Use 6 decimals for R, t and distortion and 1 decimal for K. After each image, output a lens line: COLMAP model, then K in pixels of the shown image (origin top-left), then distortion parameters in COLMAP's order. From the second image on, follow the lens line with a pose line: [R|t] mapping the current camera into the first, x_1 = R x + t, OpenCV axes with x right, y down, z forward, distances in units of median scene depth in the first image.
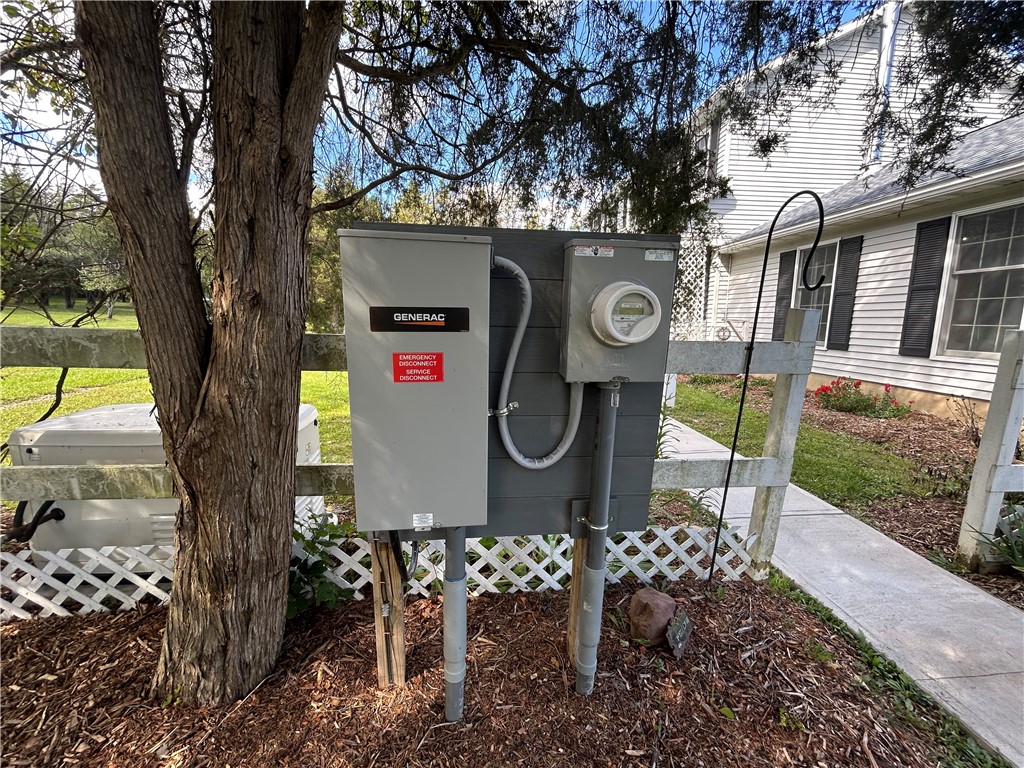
lens RADIAL K [[414.8, 0, 510.1], [0, 414.8, 384.5], [0, 0, 1]] dist [0.001248, -0.000144]
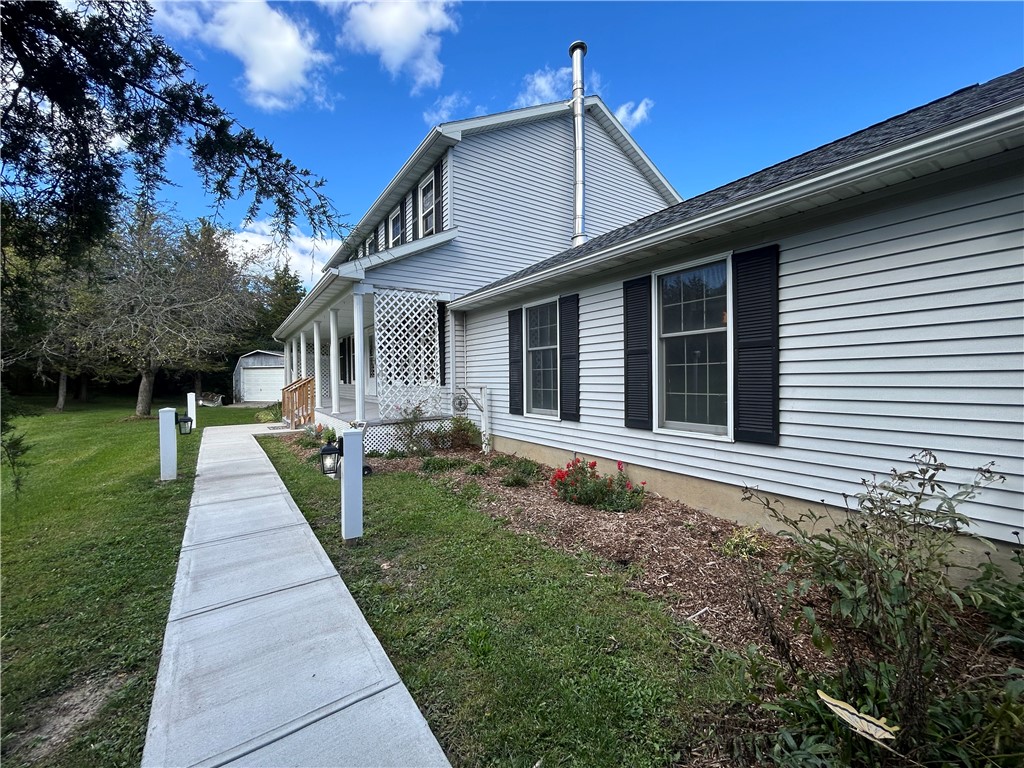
lens RADIAL K [[414.8, 0, 513.2], [0, 414.8, 383.1], [0, 0, 1]] dist [0.001248, -0.000144]
pose [[0.872783, -0.021545, 0.487632, 0.314291], [0.091375, 0.988576, -0.119867, -0.081002], [-0.479479, 0.149175, 0.864782, 0.352542]]
